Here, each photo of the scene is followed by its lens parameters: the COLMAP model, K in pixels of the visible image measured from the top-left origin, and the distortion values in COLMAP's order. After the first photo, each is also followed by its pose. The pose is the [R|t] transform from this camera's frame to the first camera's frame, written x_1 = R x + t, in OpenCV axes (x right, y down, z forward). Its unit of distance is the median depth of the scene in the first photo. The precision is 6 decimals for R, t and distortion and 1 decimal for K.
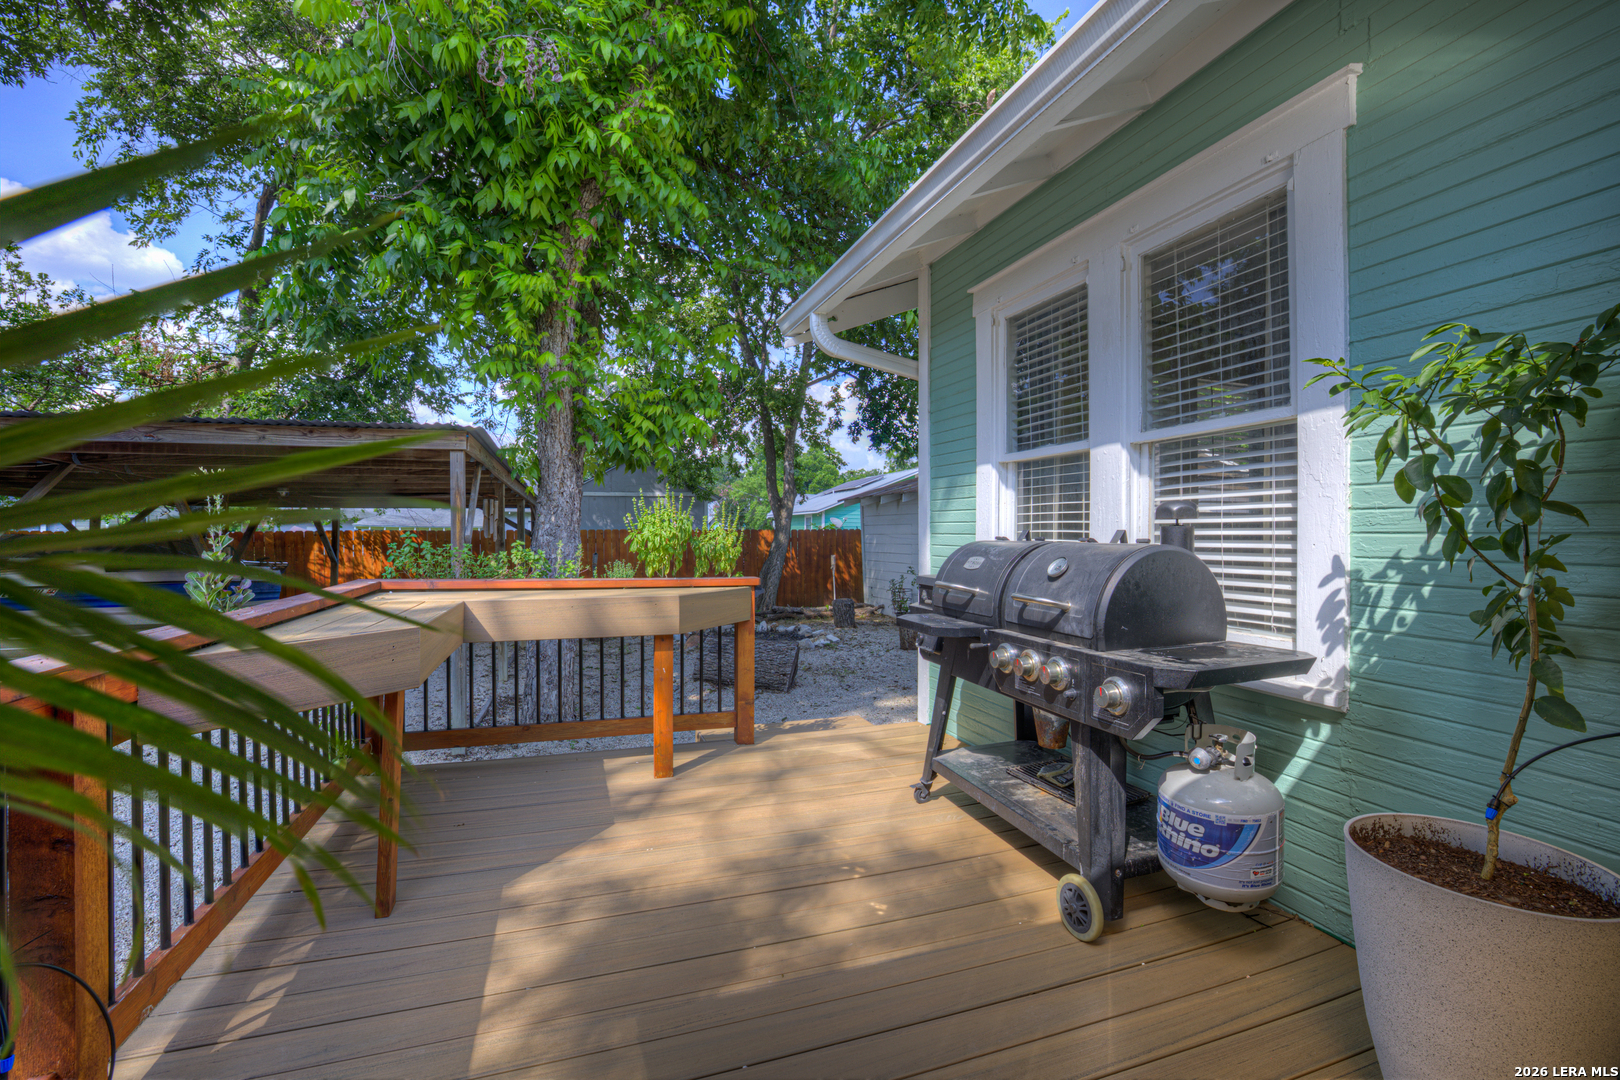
lens RADIAL K [[693.9, 0, 813.9], [0, 693.9, 536.6], [0, 0, 1]] dist [-0.008437, 0.003386]
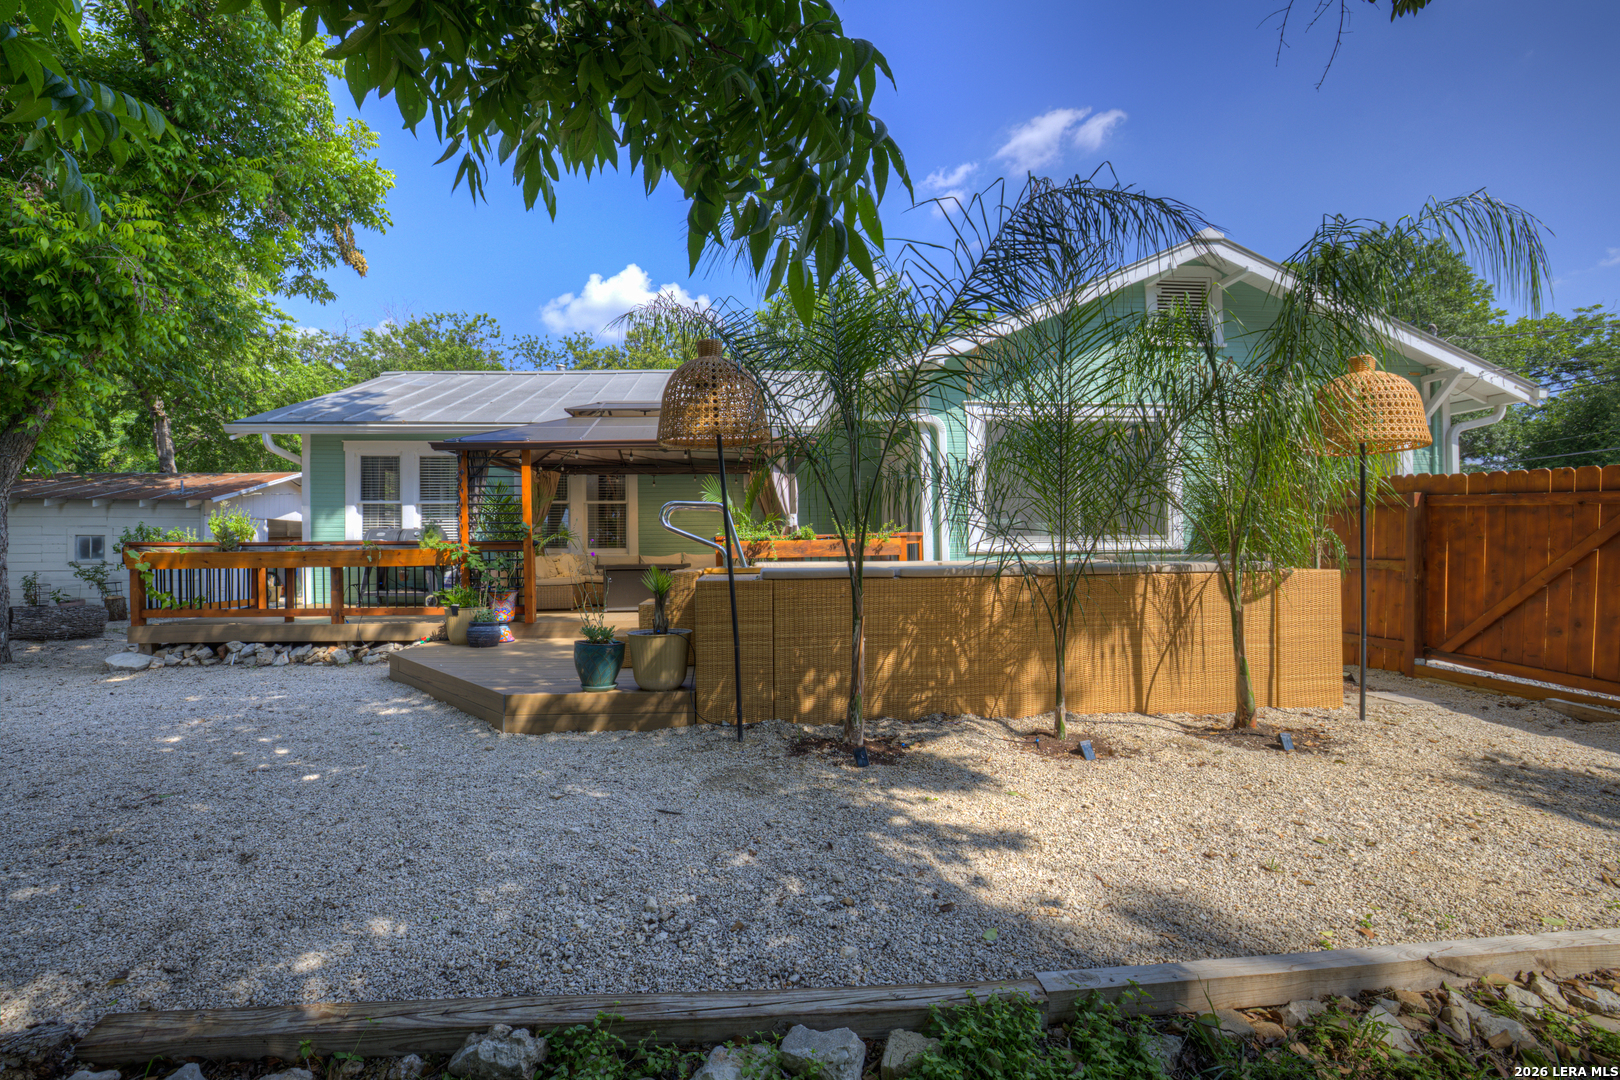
lens RADIAL K [[693.9, 0, 806.7], [0, 693.9, 533.4], [0, 0, 1]] dist [-0.008437, 0.003386]
pose [[0.293537, -0.002305, 0.955945, -0.485222], [0.008740, 0.999962, -0.000273, 0.006341], [-0.955908, 0.008435, 0.293546, -0.403785]]
